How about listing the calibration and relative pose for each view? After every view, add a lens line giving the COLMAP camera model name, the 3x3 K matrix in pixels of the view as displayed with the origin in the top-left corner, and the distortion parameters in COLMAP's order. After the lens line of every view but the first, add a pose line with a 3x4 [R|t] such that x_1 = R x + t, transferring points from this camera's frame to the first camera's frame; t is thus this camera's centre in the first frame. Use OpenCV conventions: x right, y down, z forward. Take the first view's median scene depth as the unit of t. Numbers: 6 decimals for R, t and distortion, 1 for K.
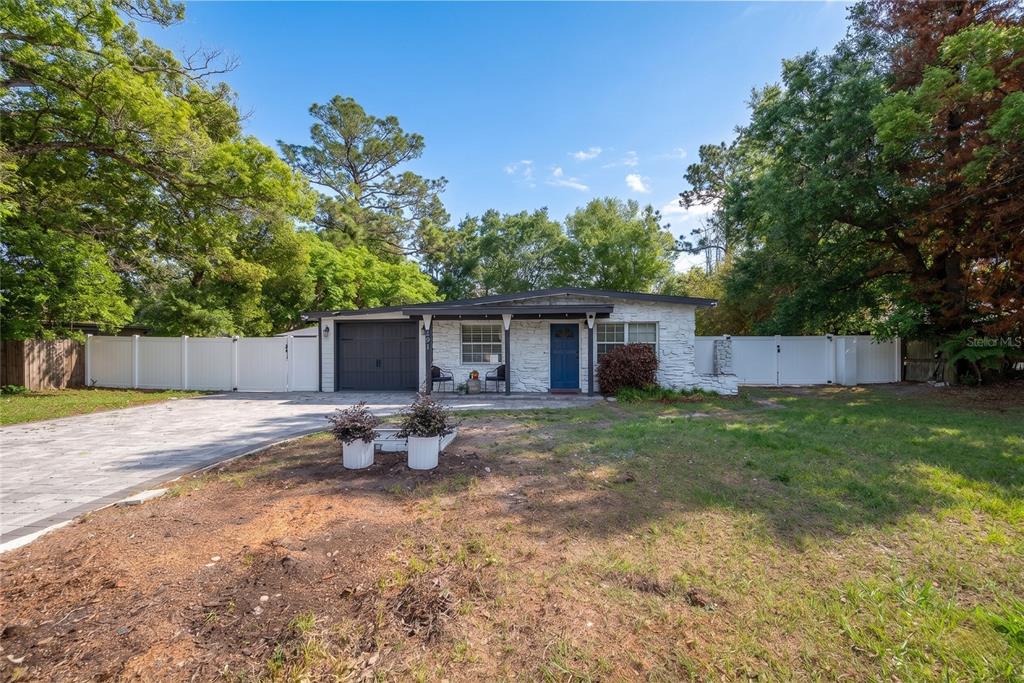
lens RADIAL K [[403.7, 0, 512.0], [0, 403.7, 341.5], [0, 0, 1]] dist [-0.024817, -0.000013]
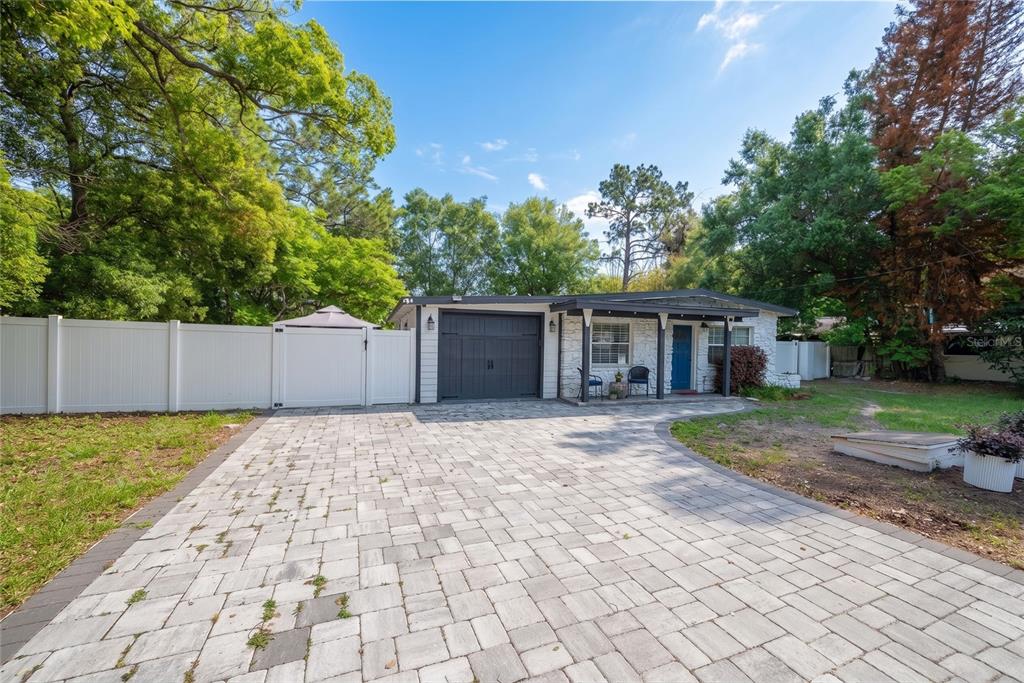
lens RADIAL K [[408.7, 0, 516.1], [0, 408.7, 339.5], [0, 0, 1]] dist [-0.000177, -0.000023]
pose [[0.901368, 0.020753, 0.432556, -0.606807], [-0.023524, 0.999723, 0.001056, 0.001285], [-0.432414, -0.011128, 0.901607, 0.219275]]
